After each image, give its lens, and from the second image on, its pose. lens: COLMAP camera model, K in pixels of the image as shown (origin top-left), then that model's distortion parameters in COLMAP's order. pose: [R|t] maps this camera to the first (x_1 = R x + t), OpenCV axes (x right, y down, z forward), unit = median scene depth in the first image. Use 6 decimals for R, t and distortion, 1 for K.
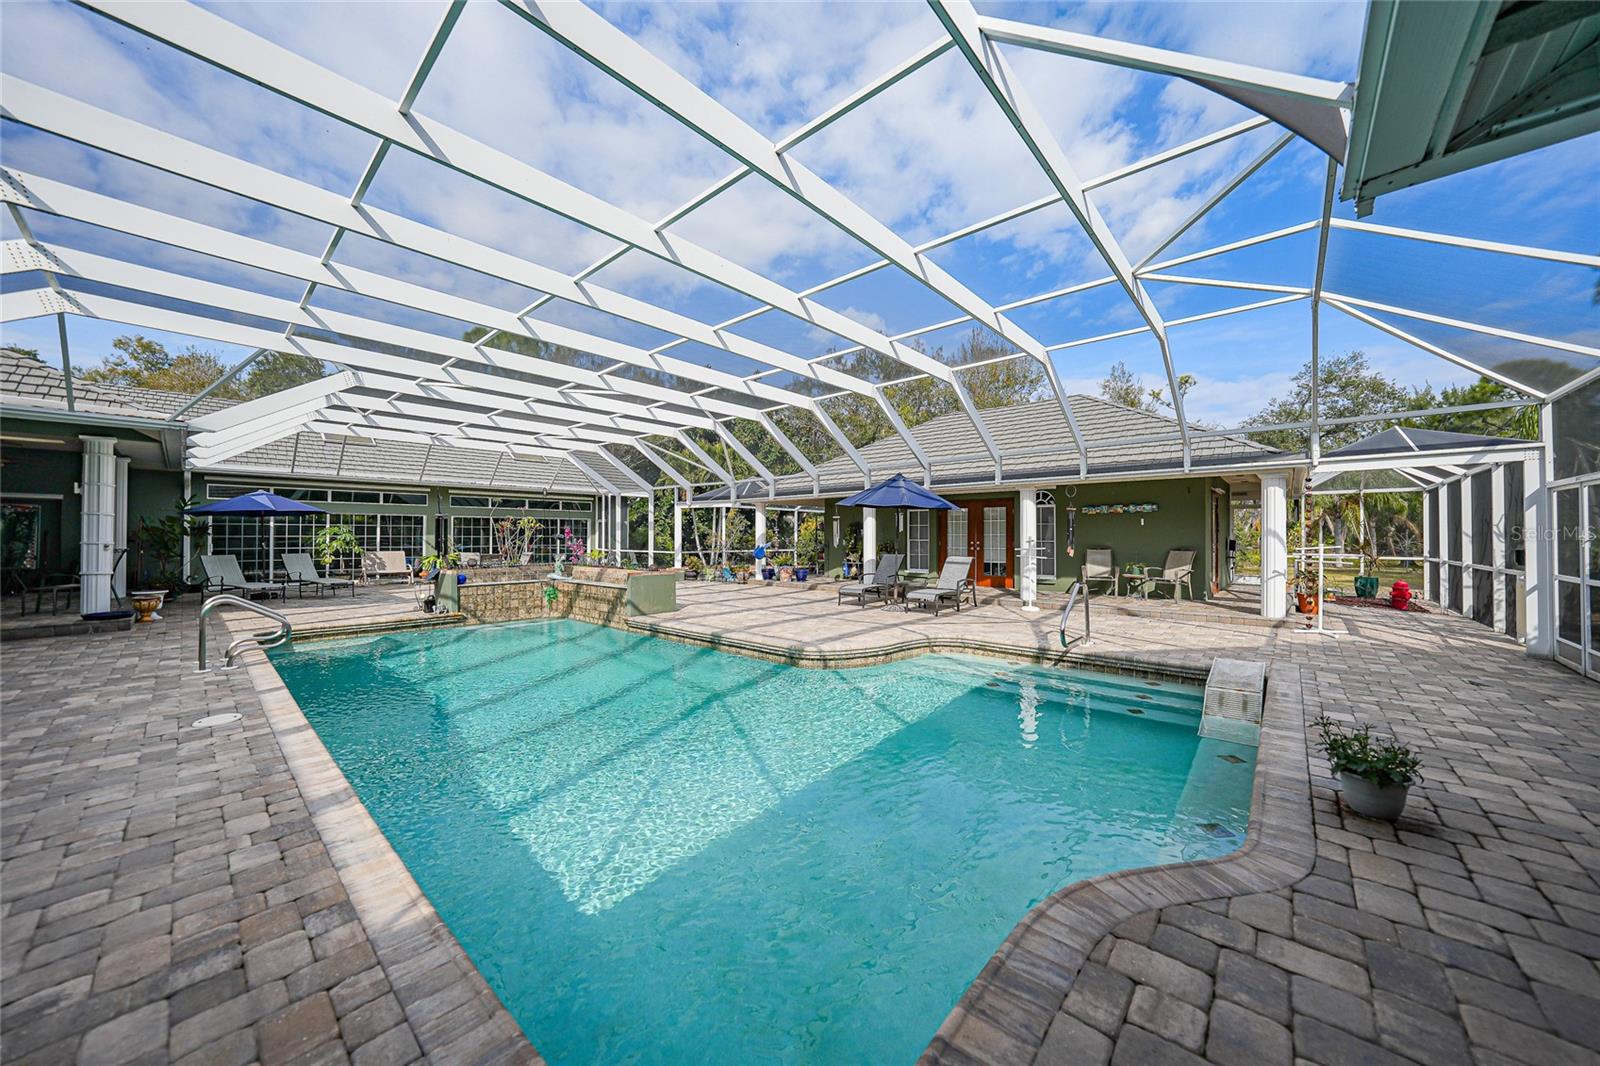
lens RADIAL K [[560.3, 0, 802.9], [0, 560.3, 536.8], [0, 0, 1]] dist [-0.017470, 0.000069]
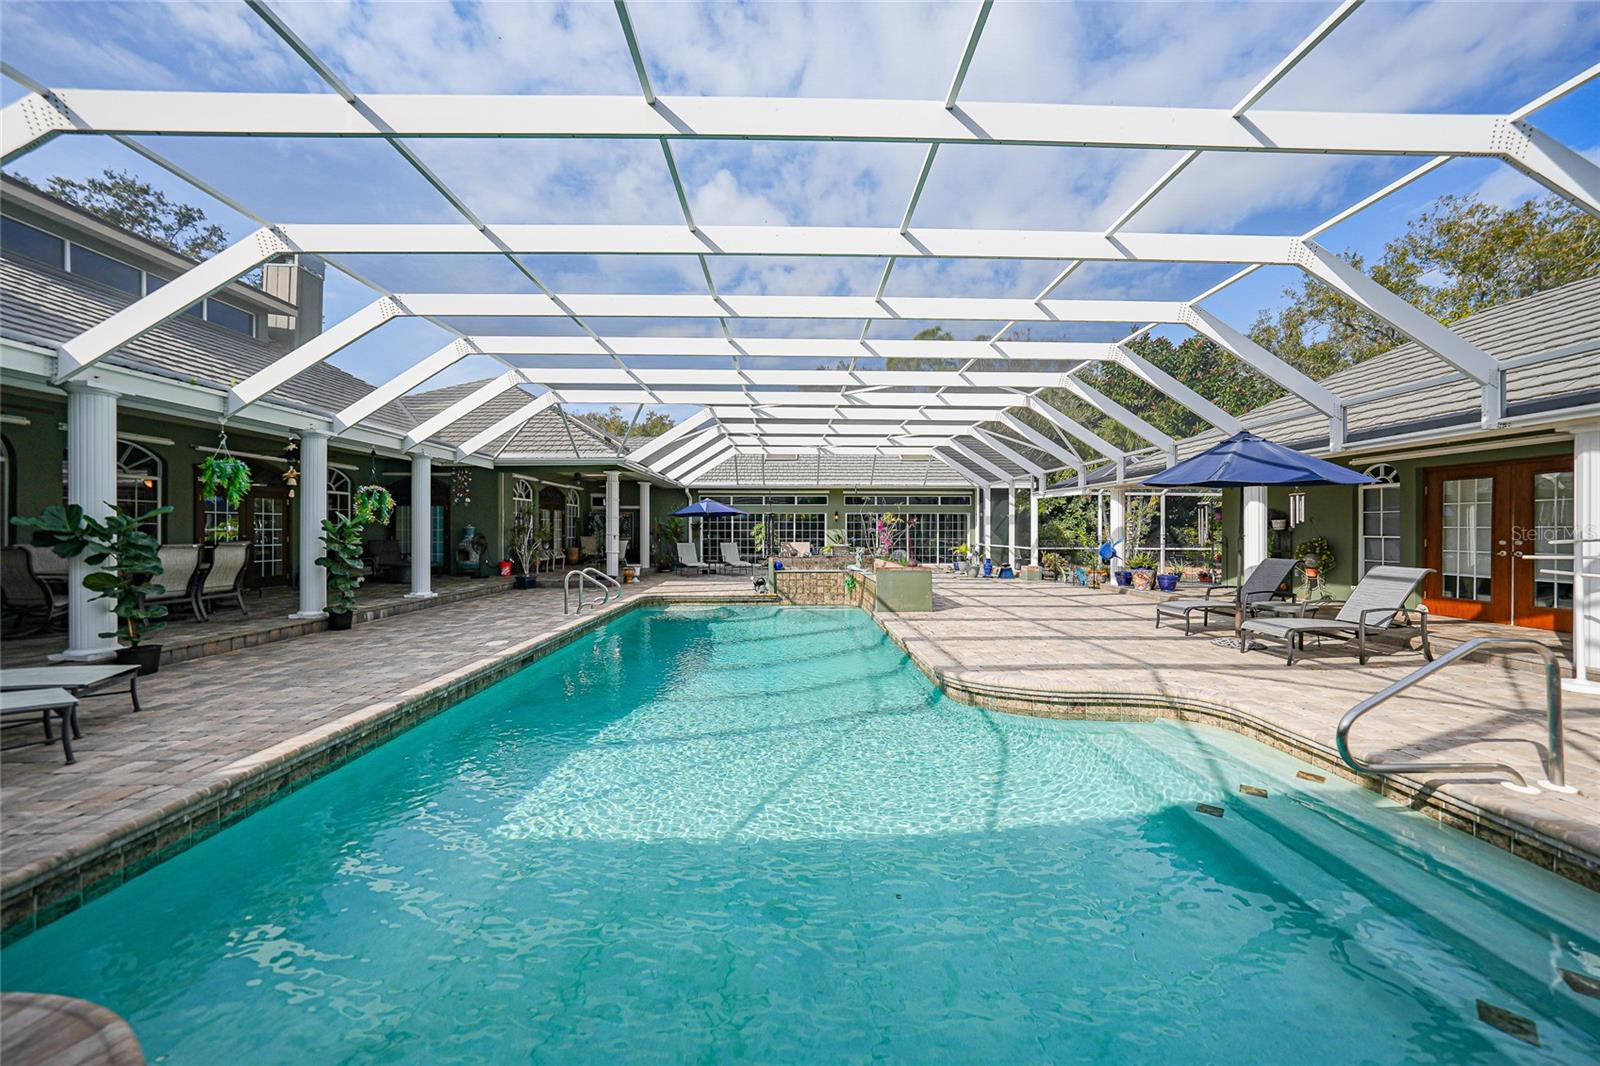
lens RADIAL K [[556.4, 0, 800.0], [0, 556.4, 533.0], [0, 0, 1]] dist [-0.027363, 0.006747]
pose [[0.677729, 0.003455, -0.735304, 0.265124], [-0.000831, 0.999992, 0.003934, 0.000040], [0.735311, -0.002055, 0.677726, 0.195170]]
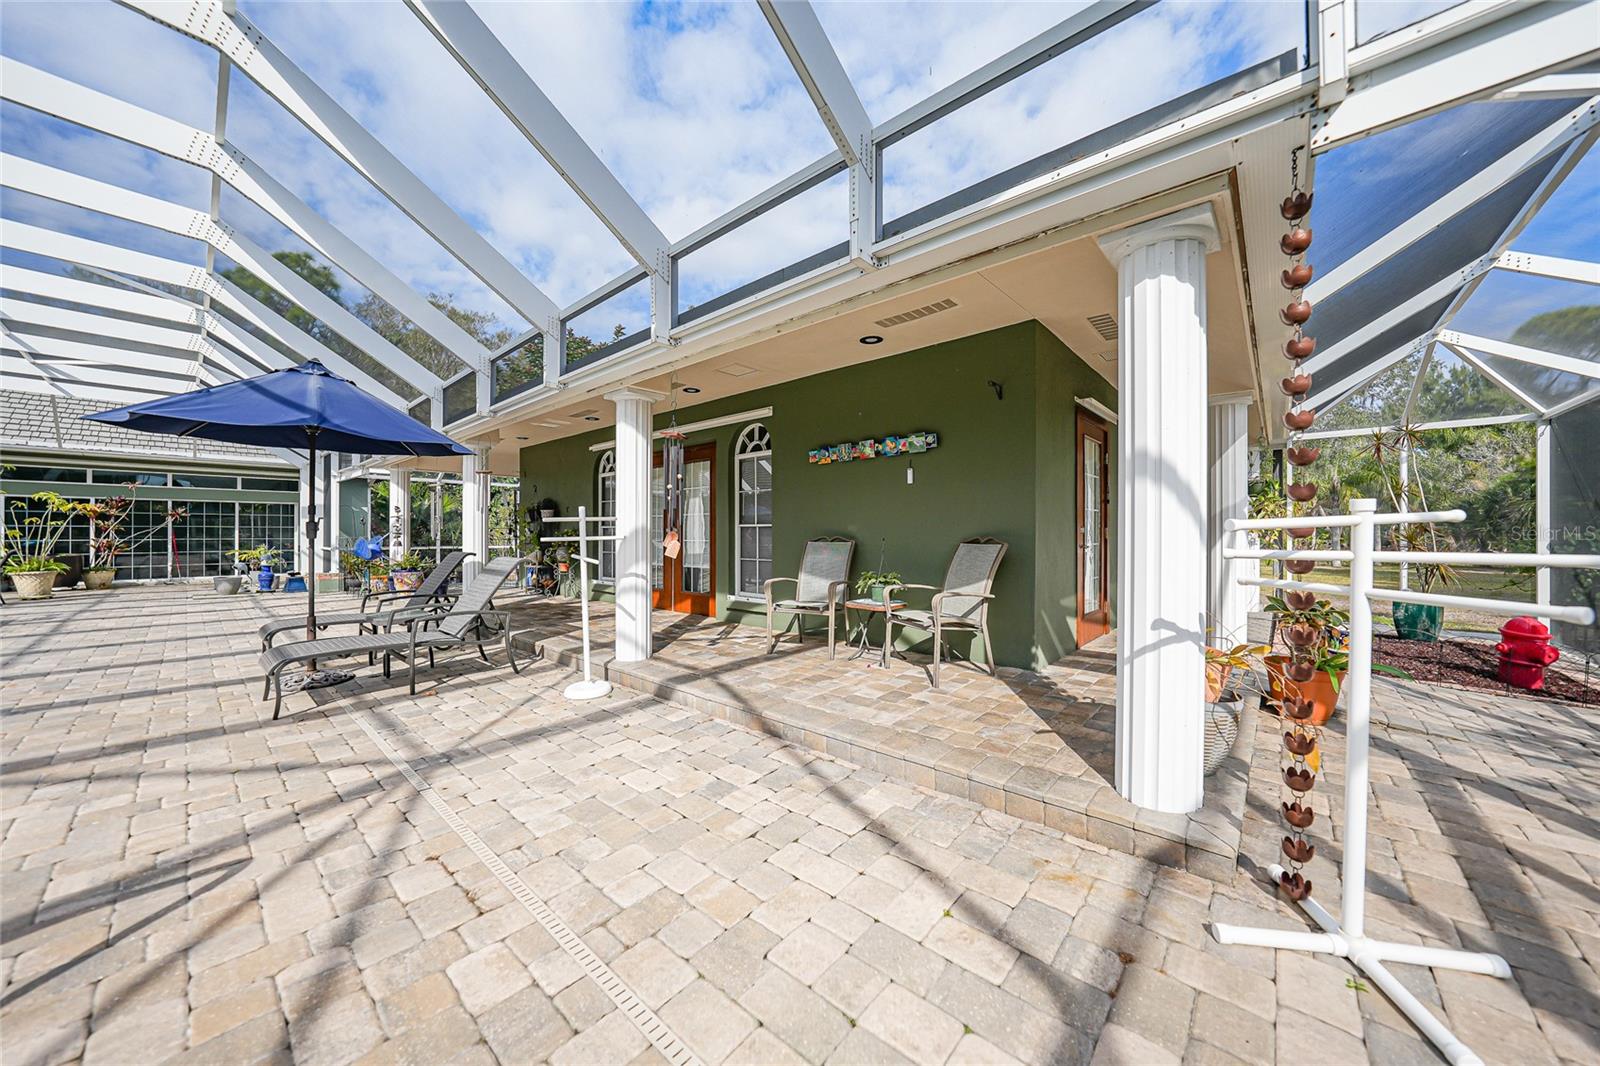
lens RADIAL K [[556.4, 0, 800.0], [0, 556.4, 533.0], [0, 0, 1]] dist [-0.027363, 0.006747]
pose [[0.999999, -0.000926, 0.000854, 0.498396], [0.000928, 0.999996, -0.002805, 0.016841], [-0.000851, 0.002806, 0.999996, 0.543977]]
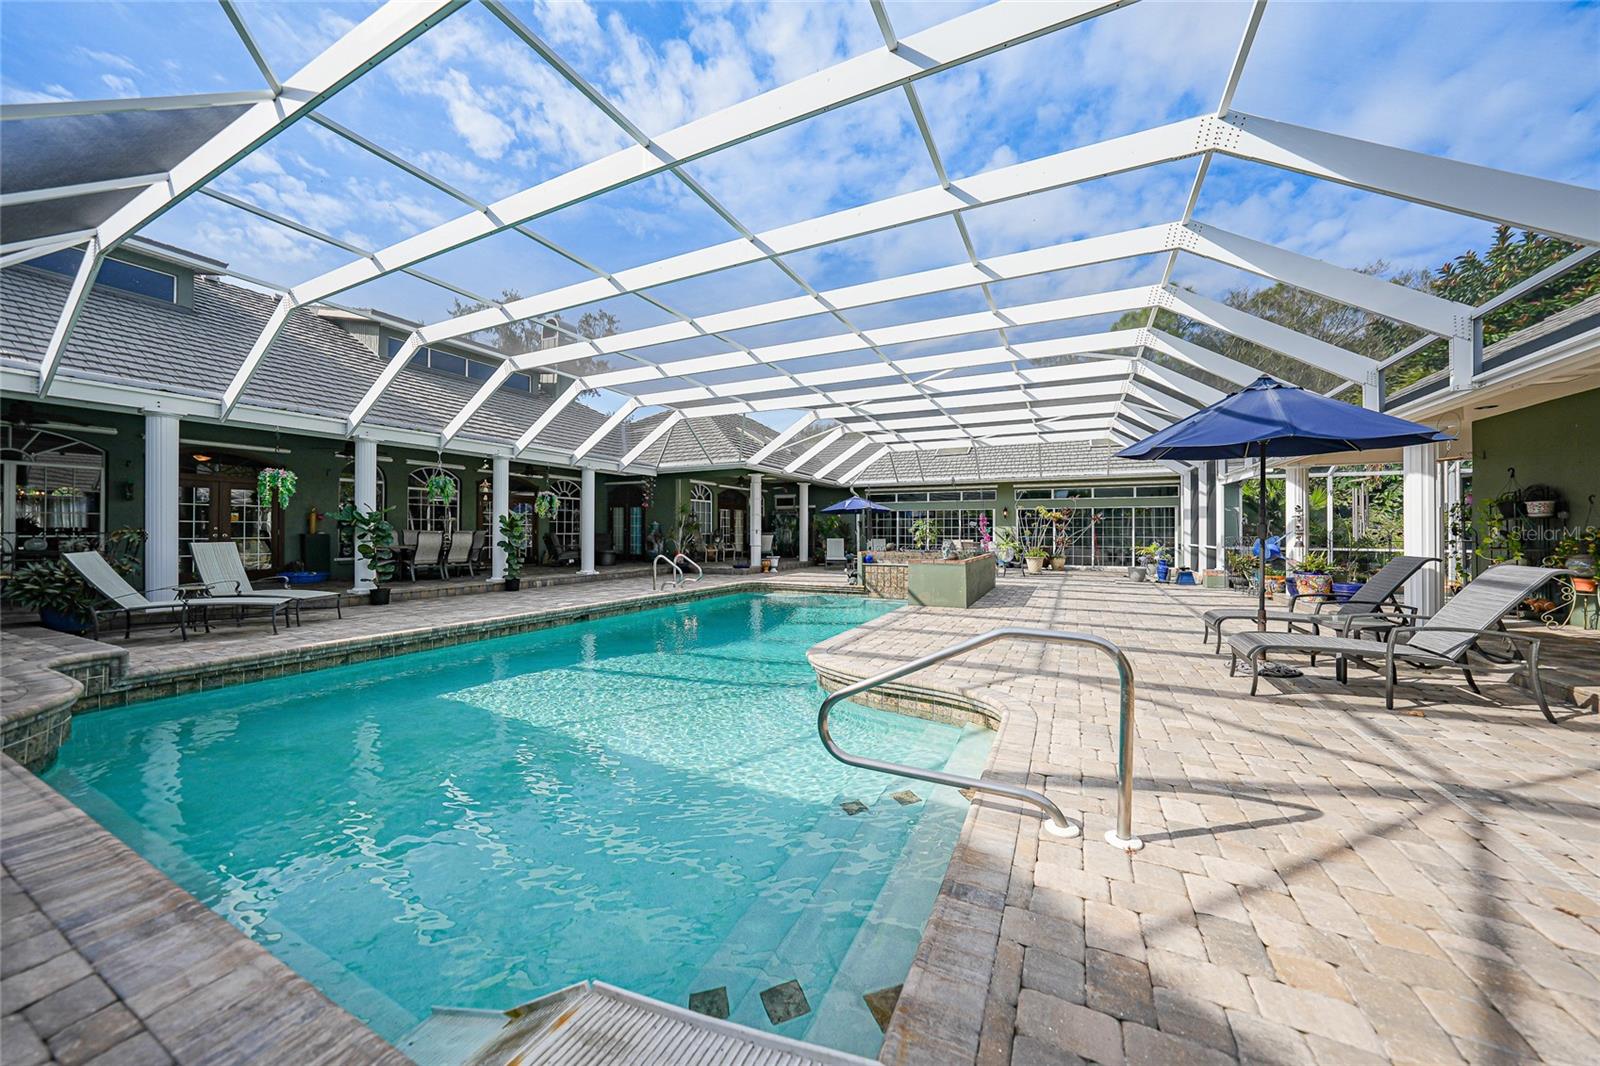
lens RADIAL K [[556.4, 0, 800.0], [0, 556.4, 533.0], [0, 0, 1]] dist [-0.027363, 0.006747]
pose [[0.263170, 0.002255, -0.964747, 0.468441], [-0.003779, 0.999992, 0.001306, 0.015371], [0.964742, 0.003302, 0.263176, 0.470103]]
